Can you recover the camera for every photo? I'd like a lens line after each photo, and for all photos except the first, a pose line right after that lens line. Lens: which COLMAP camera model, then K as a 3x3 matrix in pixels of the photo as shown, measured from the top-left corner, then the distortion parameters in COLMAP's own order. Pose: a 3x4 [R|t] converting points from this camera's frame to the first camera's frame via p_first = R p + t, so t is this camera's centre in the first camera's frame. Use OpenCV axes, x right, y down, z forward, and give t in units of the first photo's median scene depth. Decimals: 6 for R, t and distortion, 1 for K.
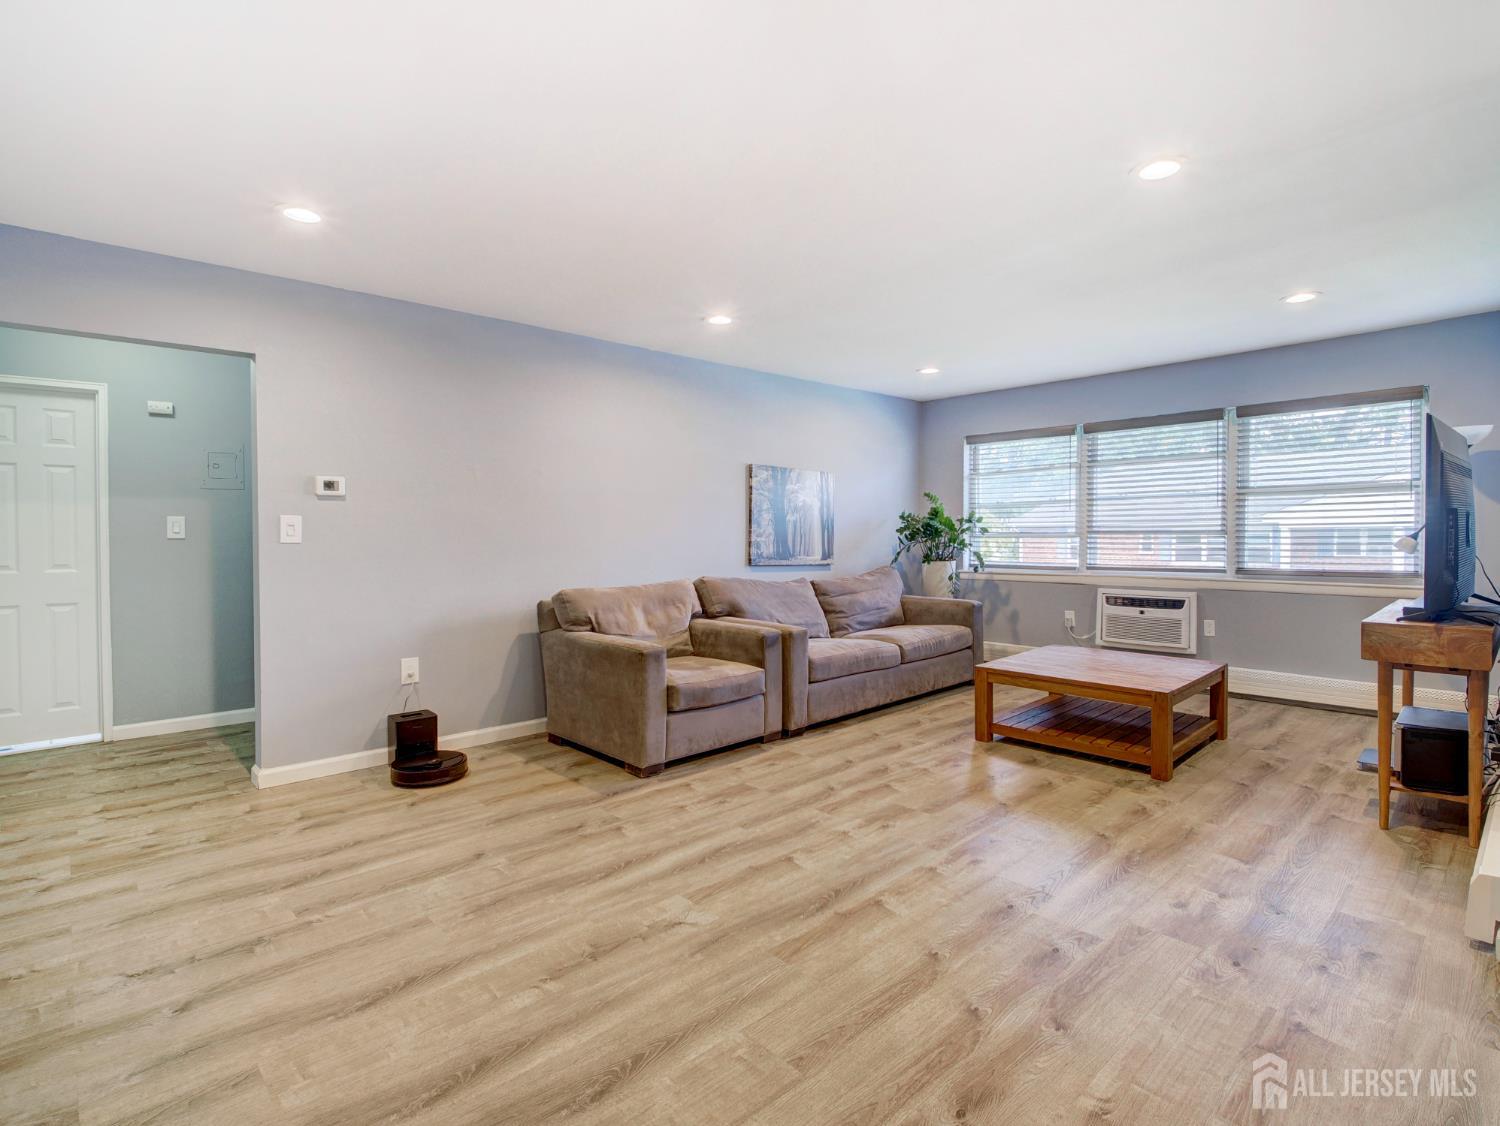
lens RADIAL K [[758.2, 0, 738.2], [0, 758.2, 551.4], [0, 0, 1]] dist [-0.004897, -0.001832]
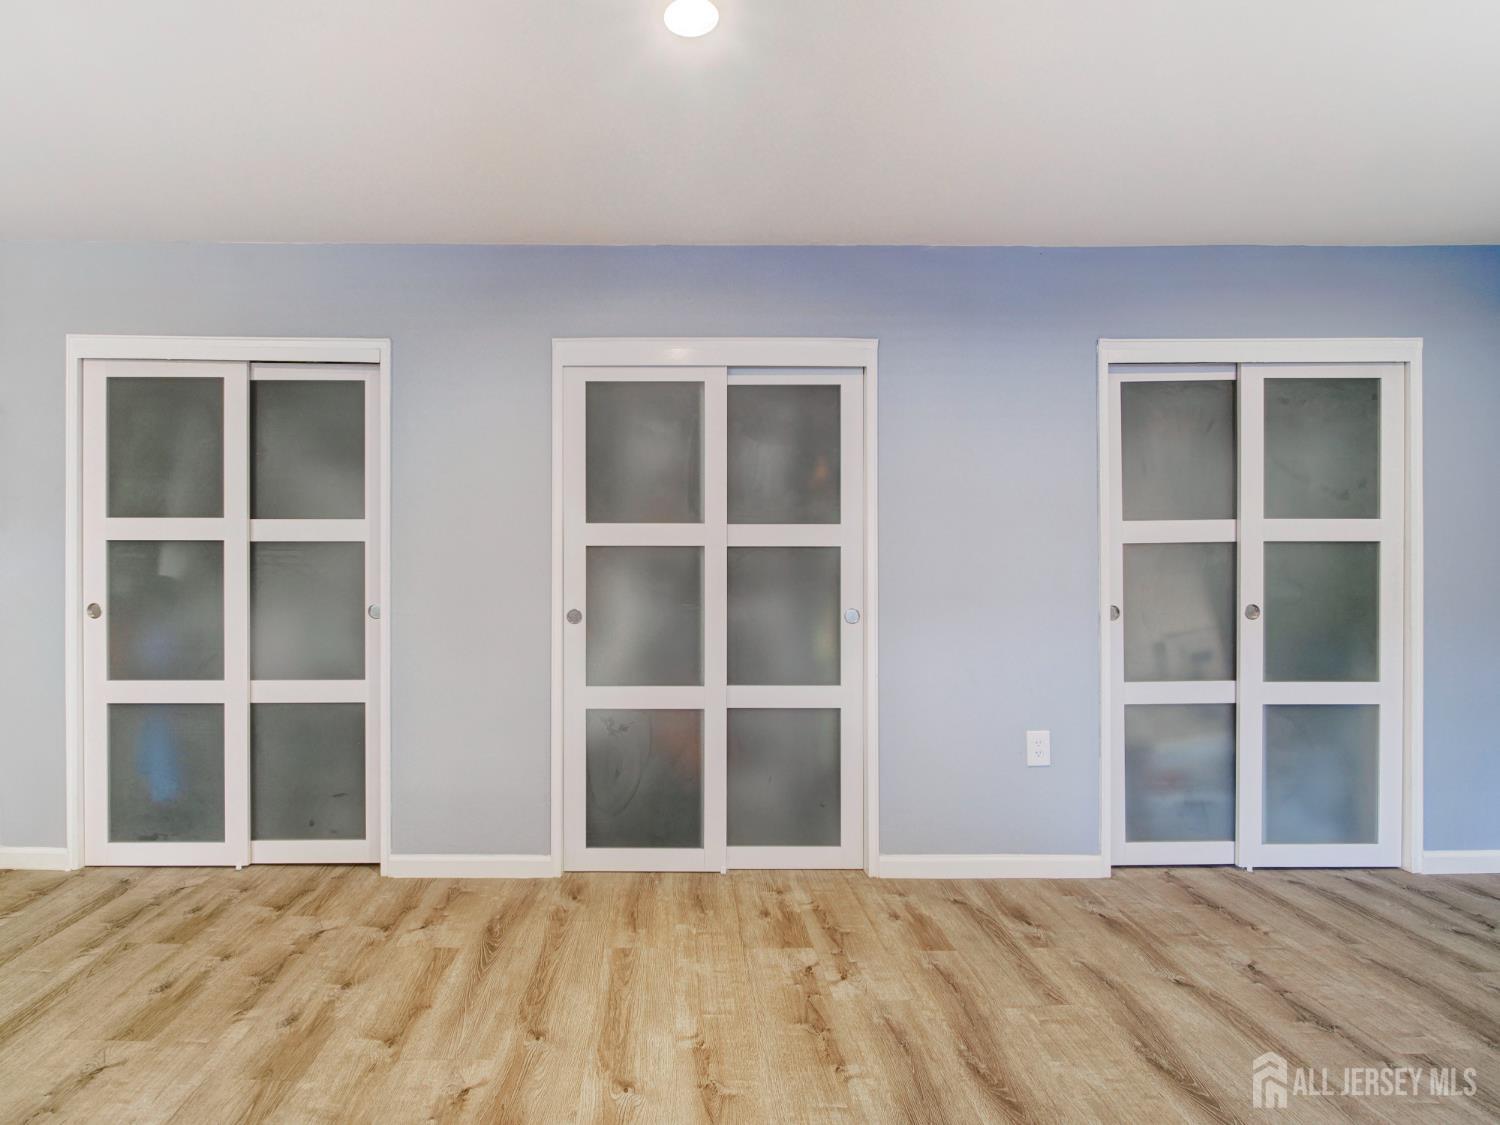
lens RADIAL K [[758.2, 0, 666.2], [0, 758.2, 572.6], [0, 0, 1]] dist [-0.004897, -0.001832]
pose [[-0.676161, 0.008341, -0.736707, 0.272590], [-0.009568, 0.999752, 0.020102, -0.009707], [0.736692, 0.020641, -0.675913, 0.530345]]
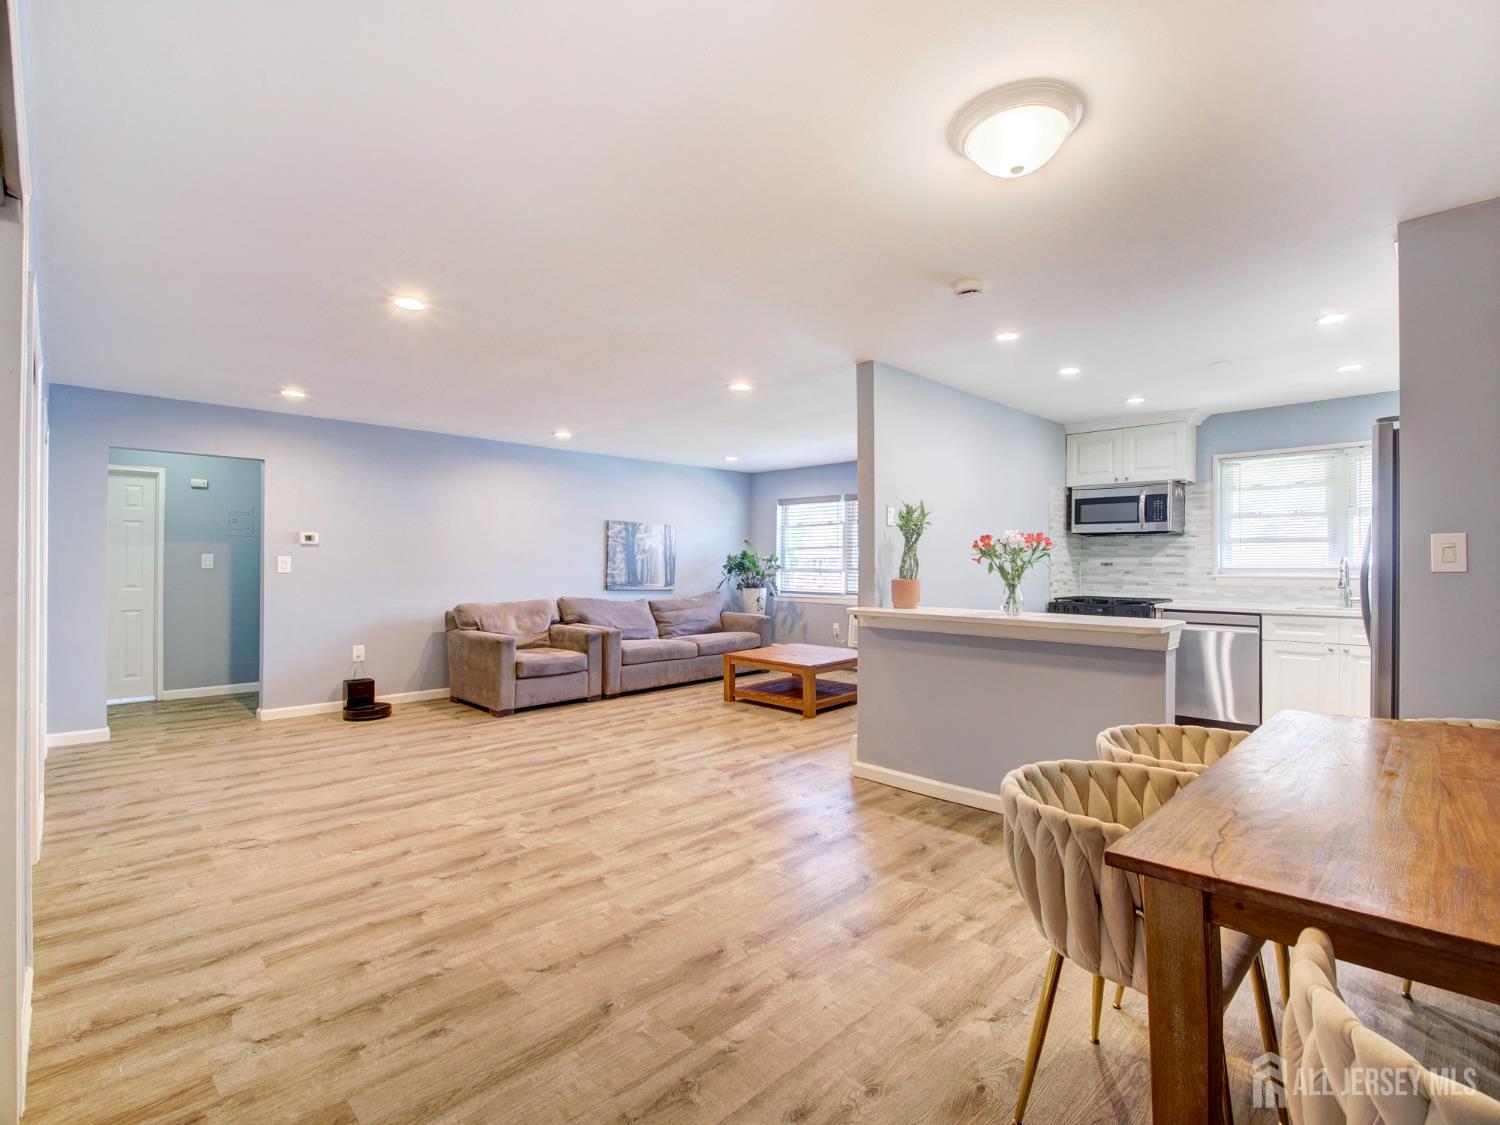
lens RADIAL K [[715.3, 0, 746.6], [0, 715.3, 565.8], [0, 0, 1]] dist [-0.009208, -0.000076]
pose [[0.999208, 0.009116, 0.038721, 0.303574], [-0.008342, 0.999763, -0.020094, -0.003371], [-0.038895, 0.019755, 0.999048, -0.503444]]
